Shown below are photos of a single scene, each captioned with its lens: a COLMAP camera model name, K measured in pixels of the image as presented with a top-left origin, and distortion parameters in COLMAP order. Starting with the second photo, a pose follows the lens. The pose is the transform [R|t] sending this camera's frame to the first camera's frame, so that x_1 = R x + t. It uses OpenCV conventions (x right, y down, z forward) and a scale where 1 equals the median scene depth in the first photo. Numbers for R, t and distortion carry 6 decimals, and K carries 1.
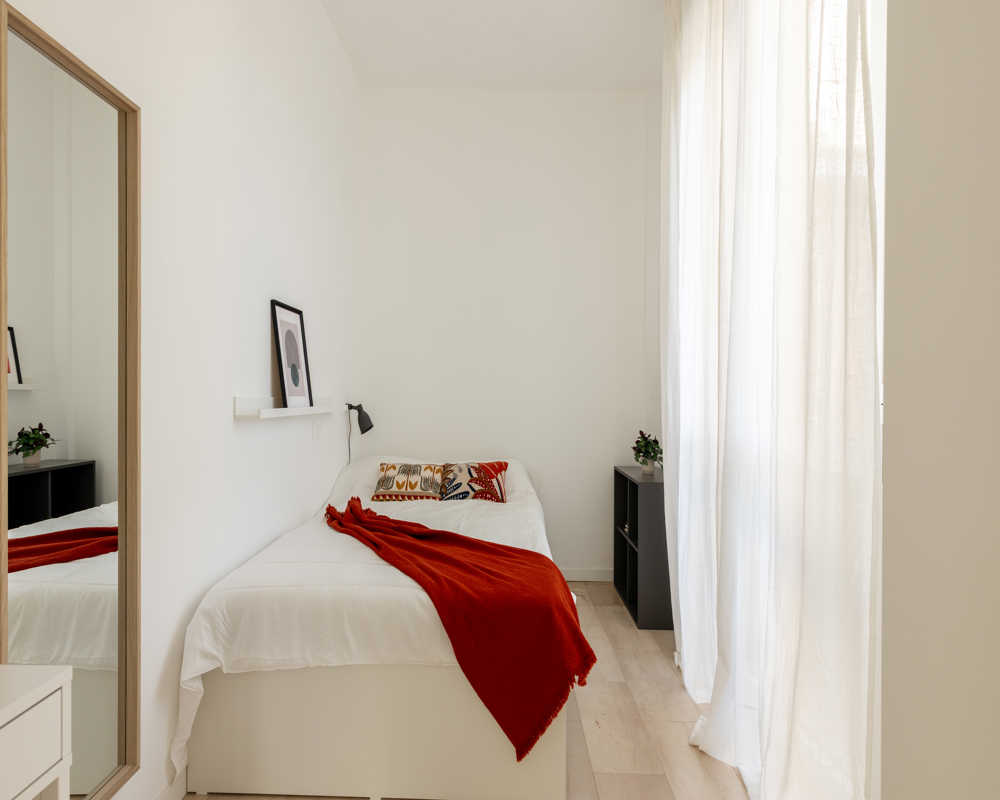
lens RADIAL K [[447.3, 0, 499.9], [0, 447.3, 415.4], [0, 0, 1]] dist [0.005021, -0.000189]
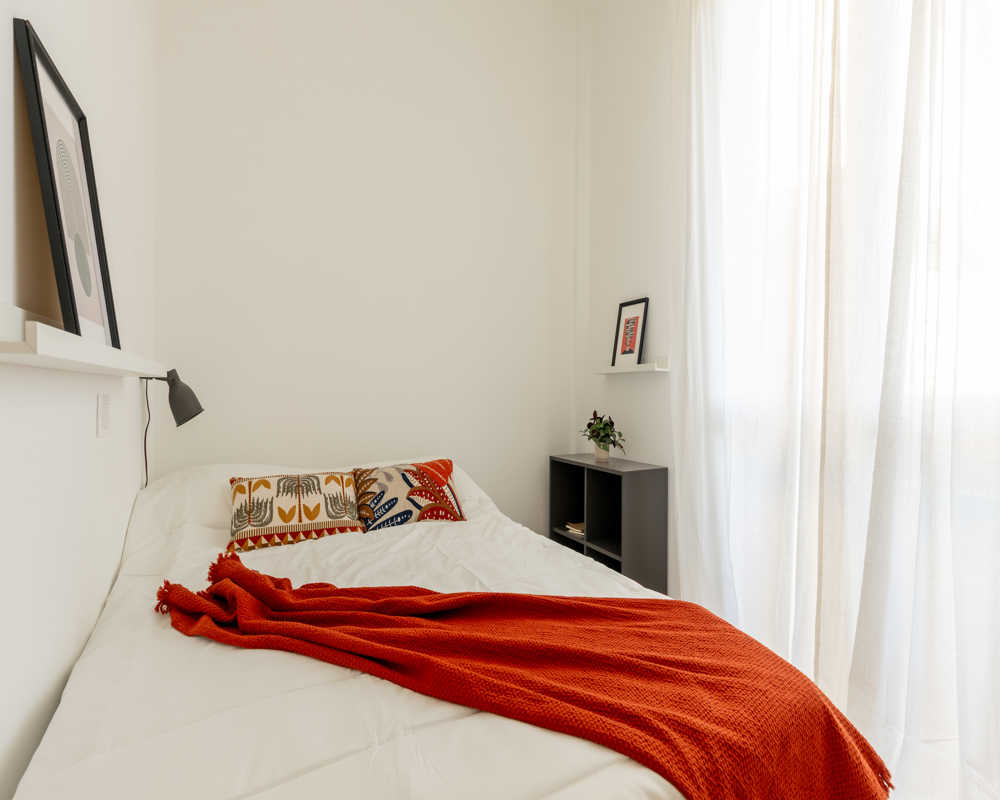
lens RADIAL K [[447.3, 0, 499.9], [0, 447.3, 415.4], [0, 0, 1]] dist [0.005021, -0.000189]
pose [[0.860994, -0.020054, 0.508219, -0.275653], [0.014943, 0.999788, 0.014135, 0.030245], [-0.508395, -0.004576, 0.861112, 0.395010]]
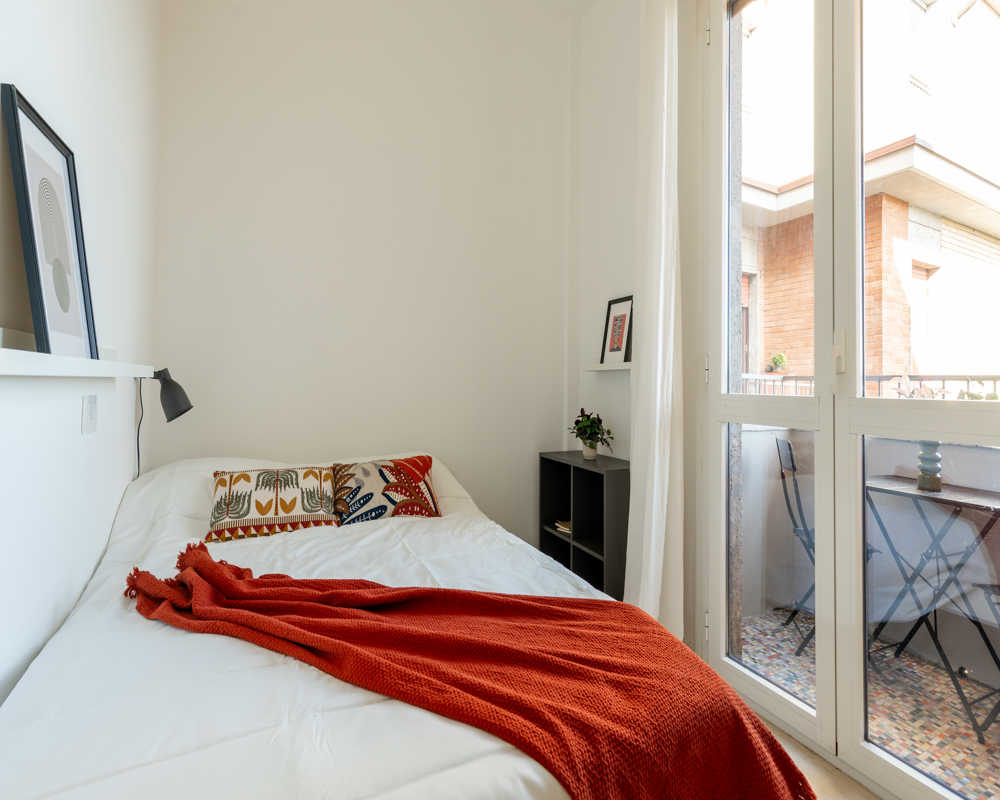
lens RADIAL K [[458.6, 0, 497.3], [0, 458.6, 394.2], [0, 0, 1]] dist [0.006804, -0.000106]
pose [[0.888923, 0.000179, 0.458056, -0.227378], [0.007036, 0.999877, -0.014044, 0.020210], [-0.458002, 0.015707, 0.888812, 0.334338]]
